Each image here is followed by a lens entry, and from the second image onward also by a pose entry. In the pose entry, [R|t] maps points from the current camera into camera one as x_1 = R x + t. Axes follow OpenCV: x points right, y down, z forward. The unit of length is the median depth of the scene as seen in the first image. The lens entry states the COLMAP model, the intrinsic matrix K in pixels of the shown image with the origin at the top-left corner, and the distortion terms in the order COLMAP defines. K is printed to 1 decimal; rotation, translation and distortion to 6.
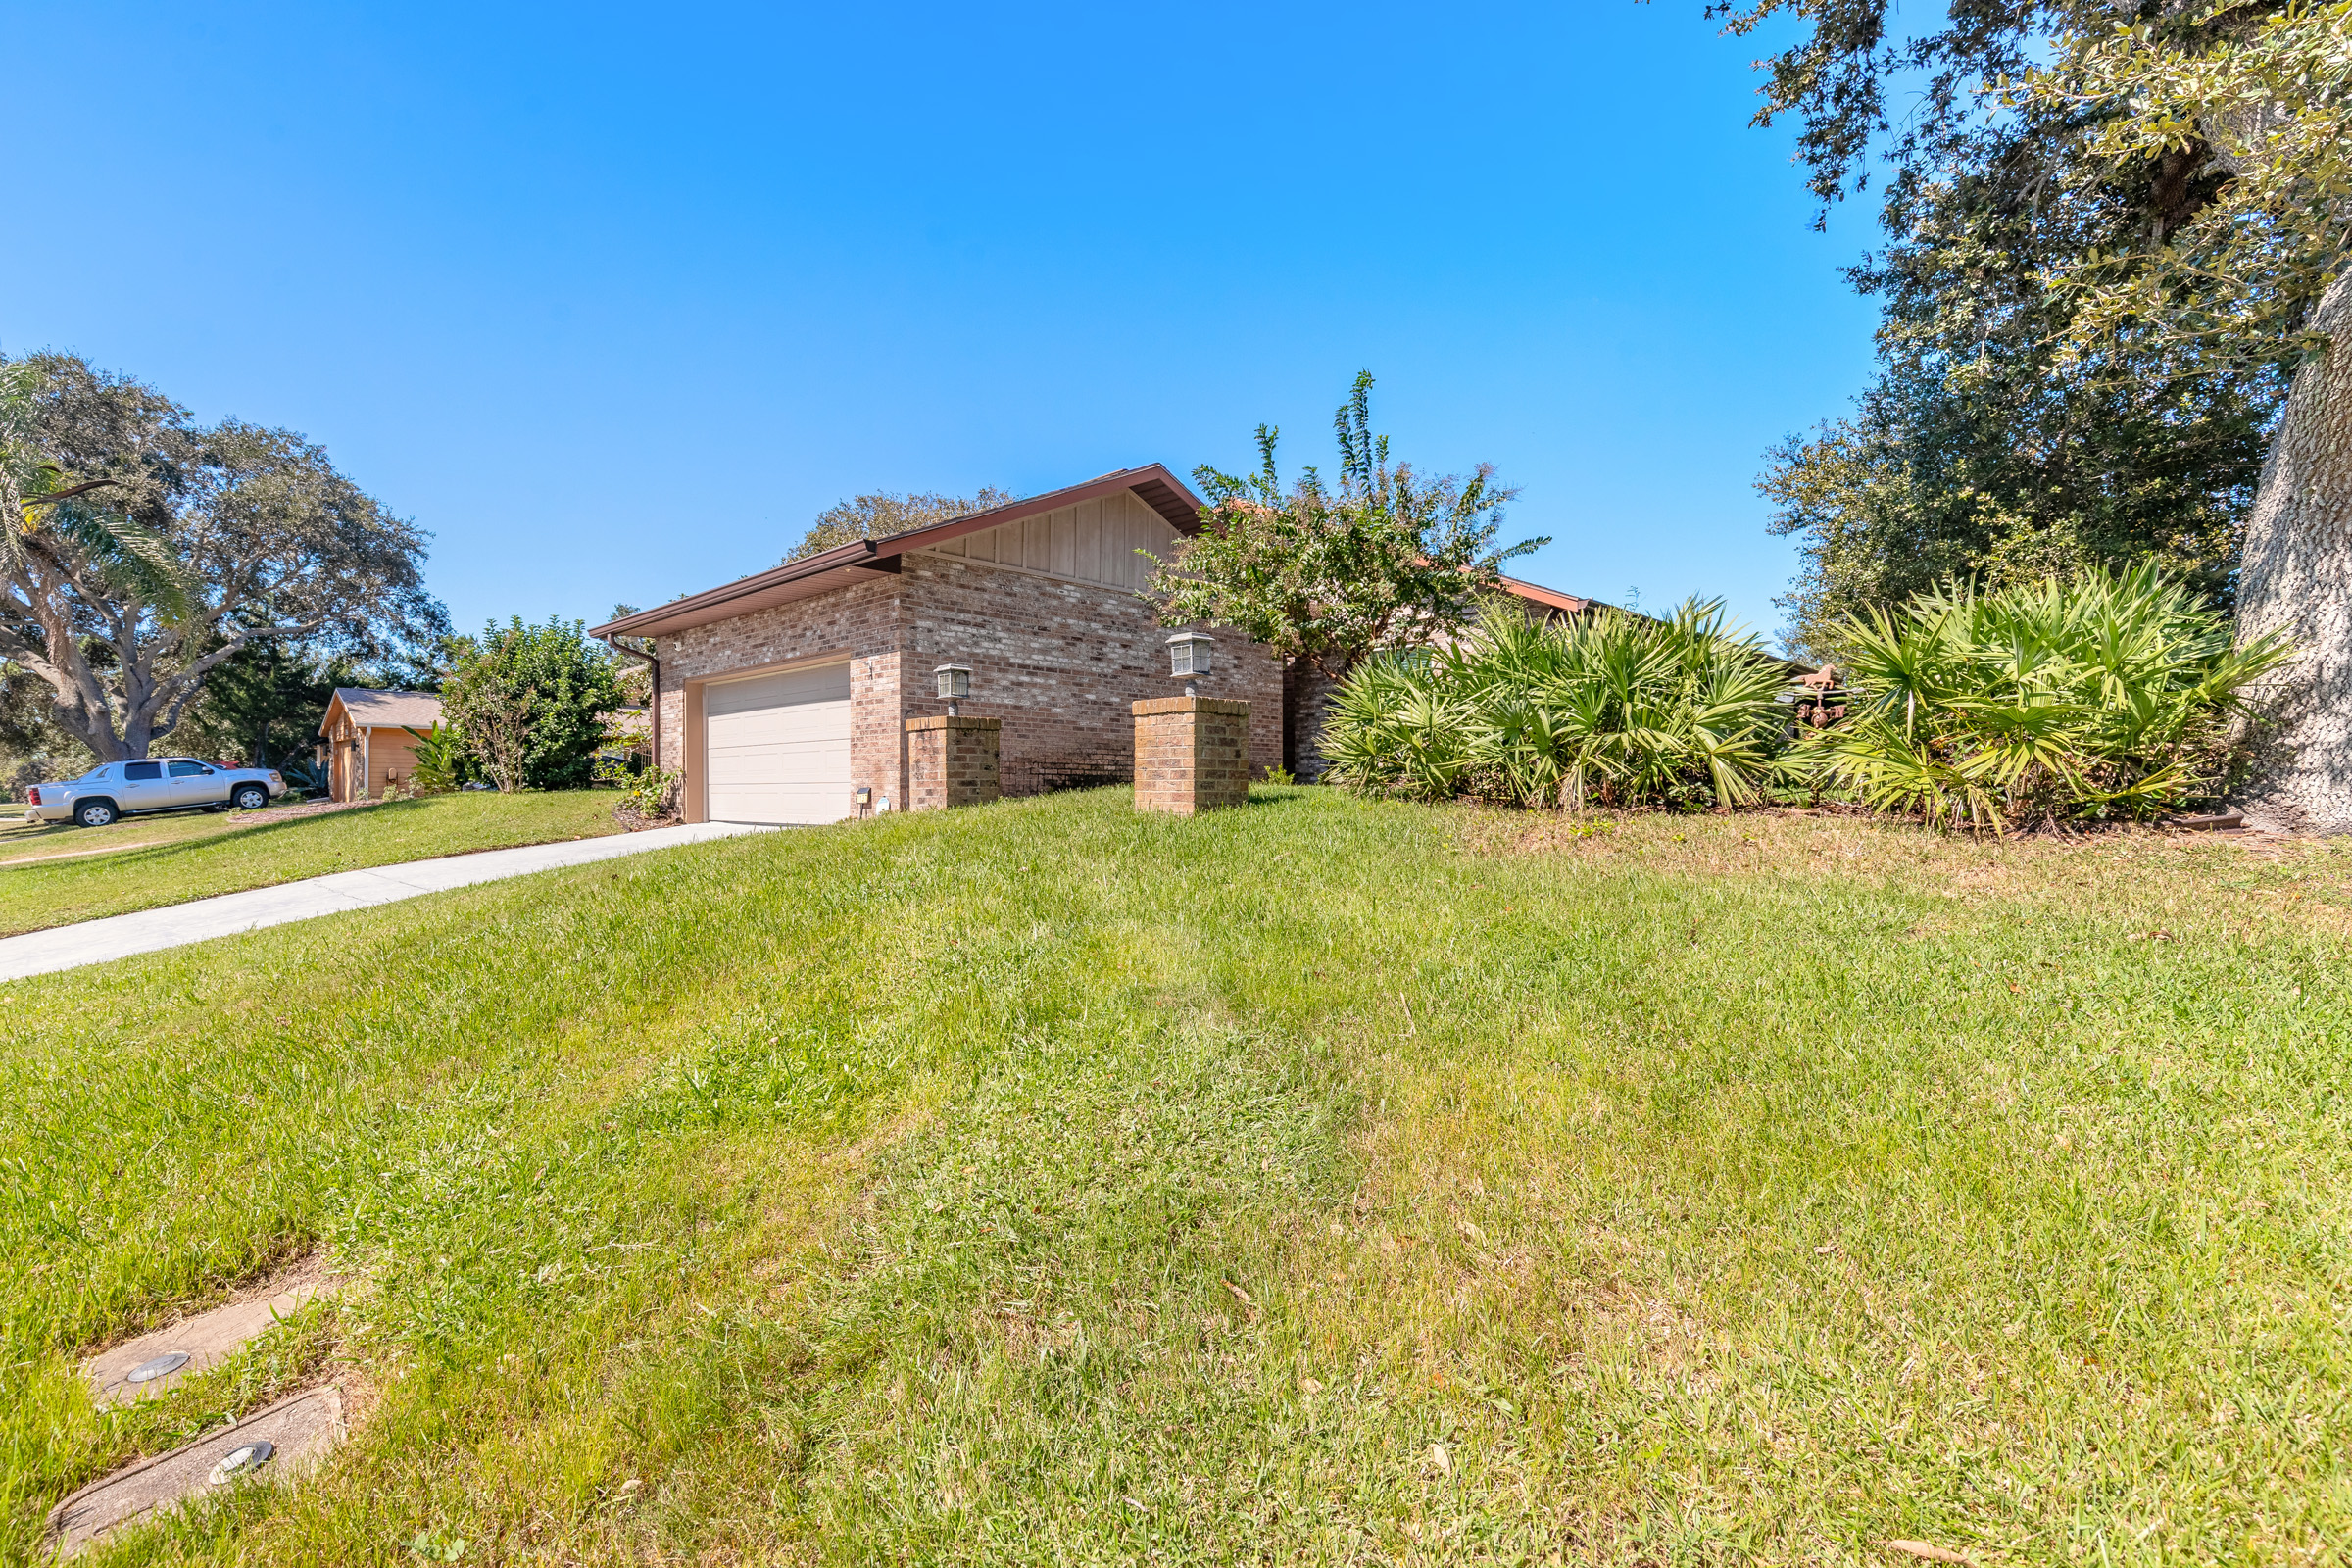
lens RADIAL K [[1058.8, 0, 1175.8], [0, 1058.8, 784.4], [0, 0, 1]] dist [0.002572, -0.000019]
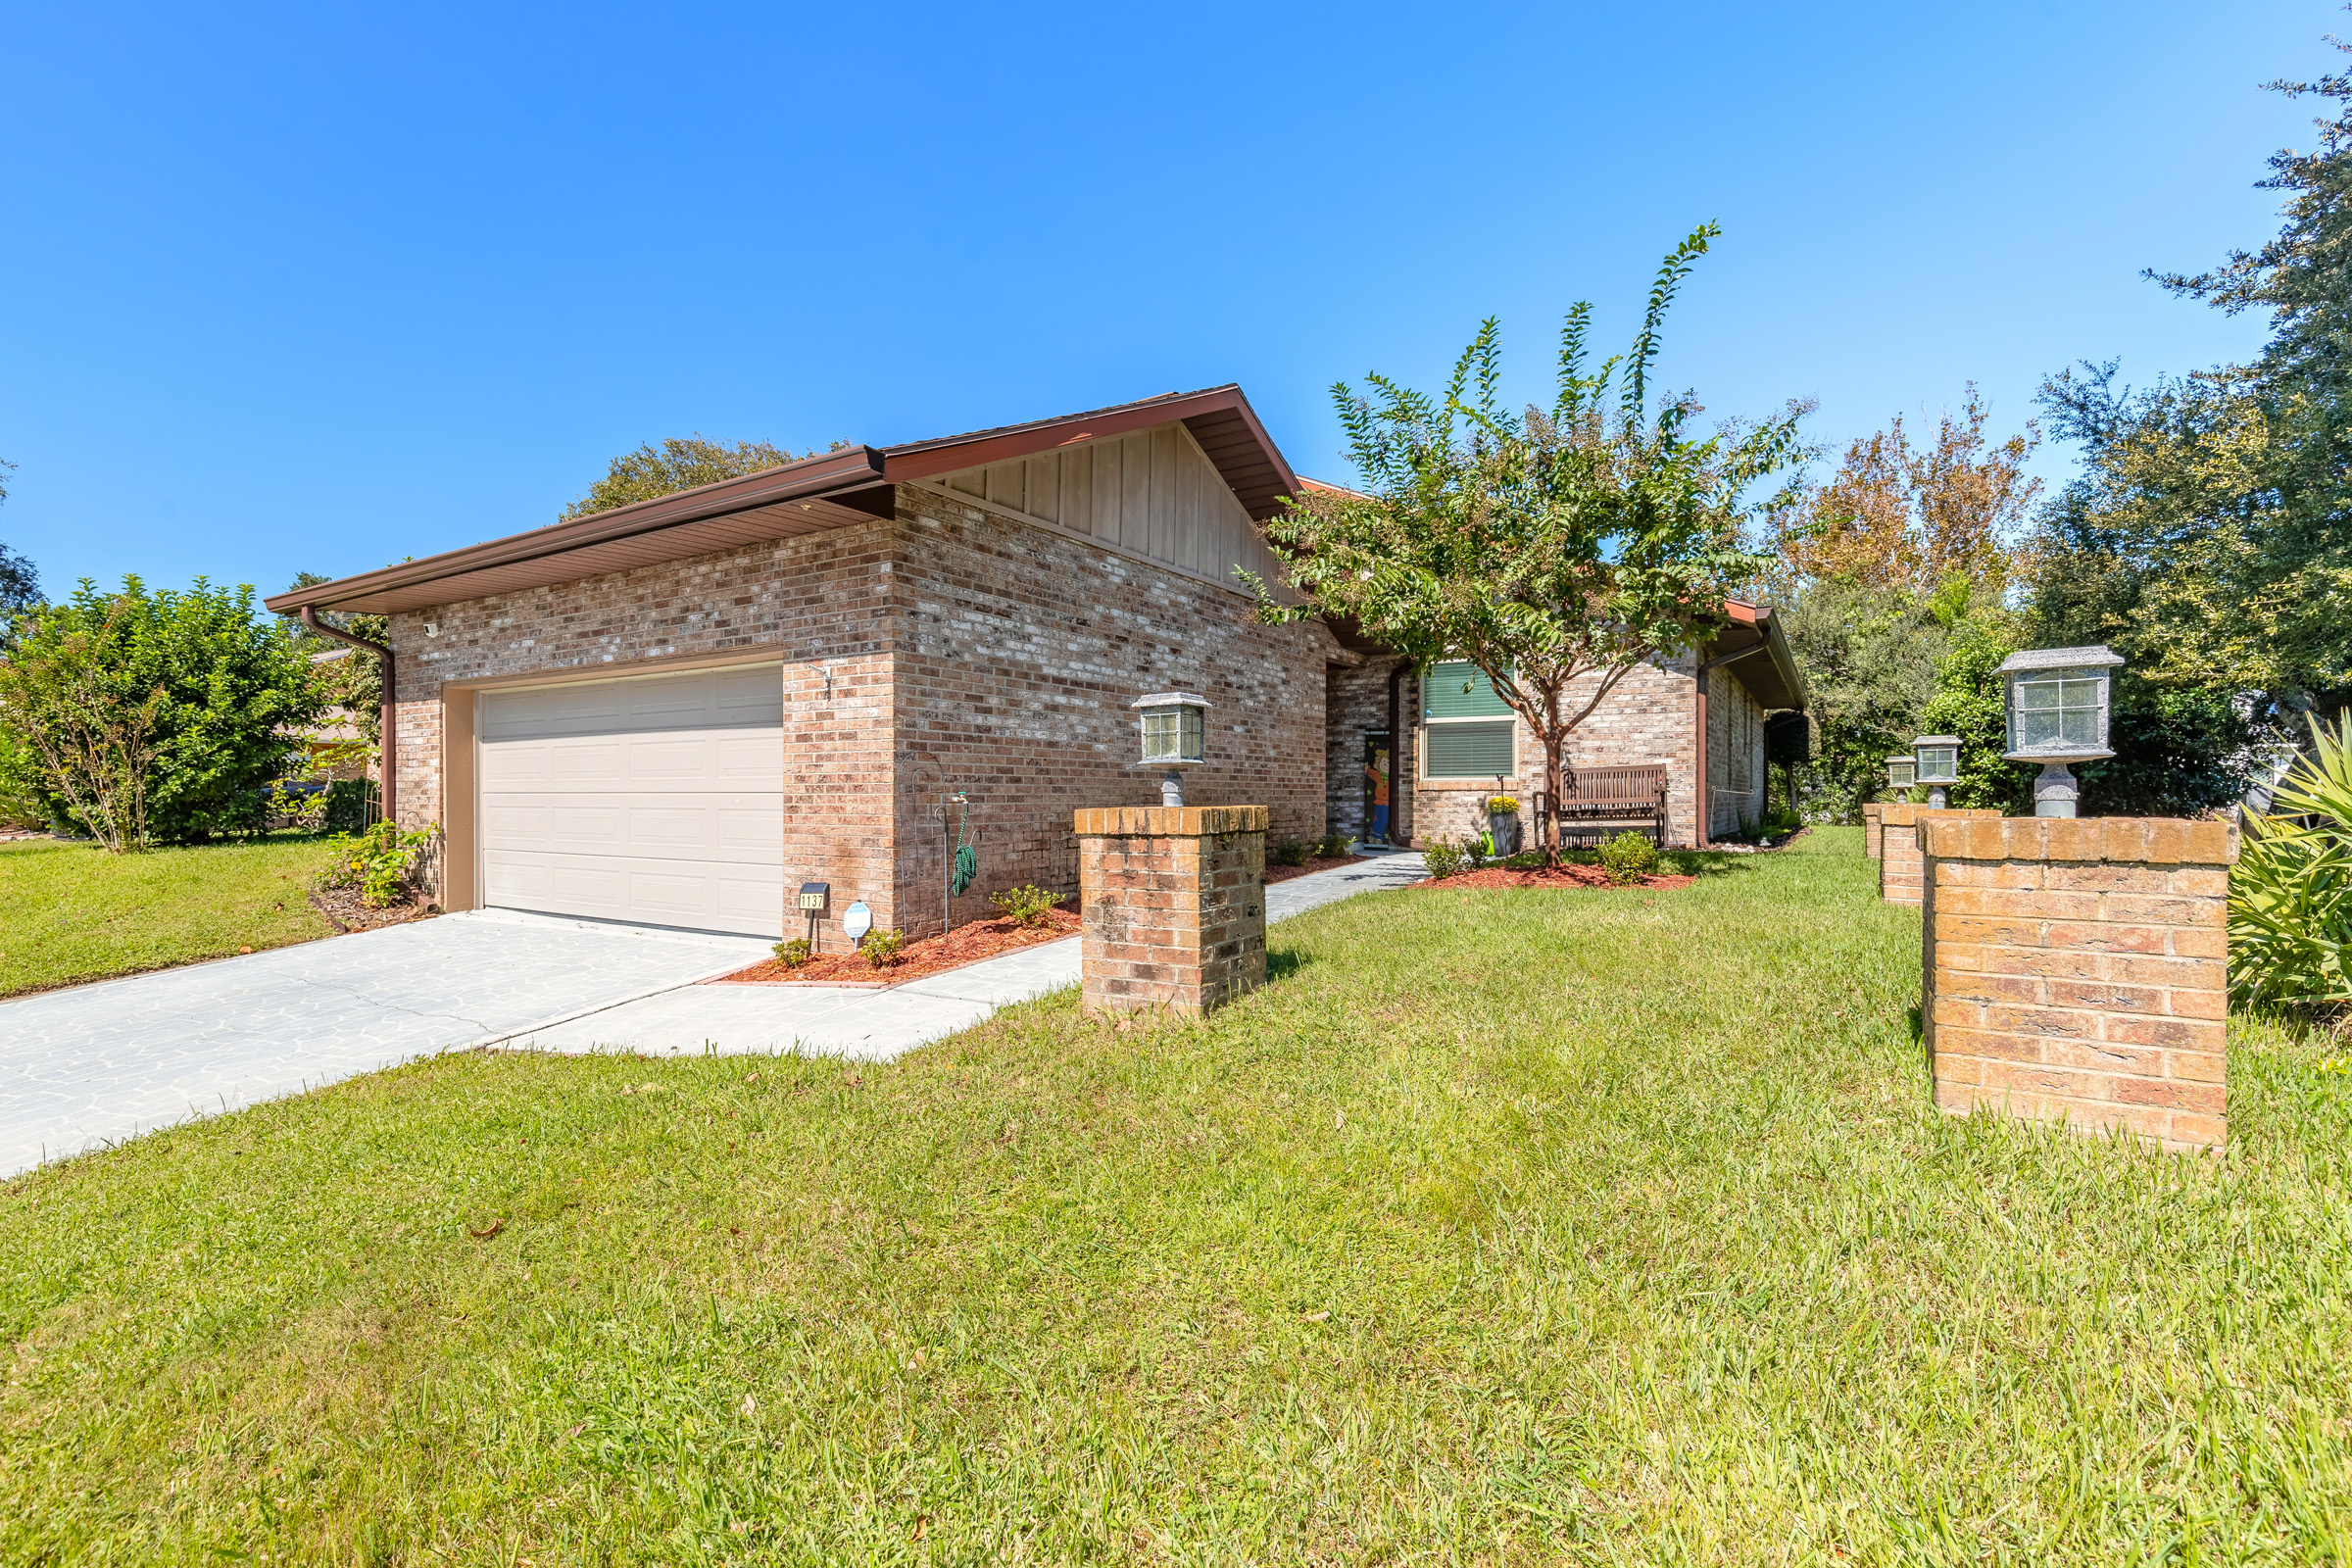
lens RADIAL K [[1058.8, 0, 1176.3], [0, 1058.8, 786.7], [0, 0, 1]] dist [0.002572, -0.000019]
pose [[0.978130, 0.000524, 0.207992, -0.191505], [-0.000924, 0.999998, 0.001825, -0.044757], [-0.207991, -0.001978, 0.978129, 0.333778]]
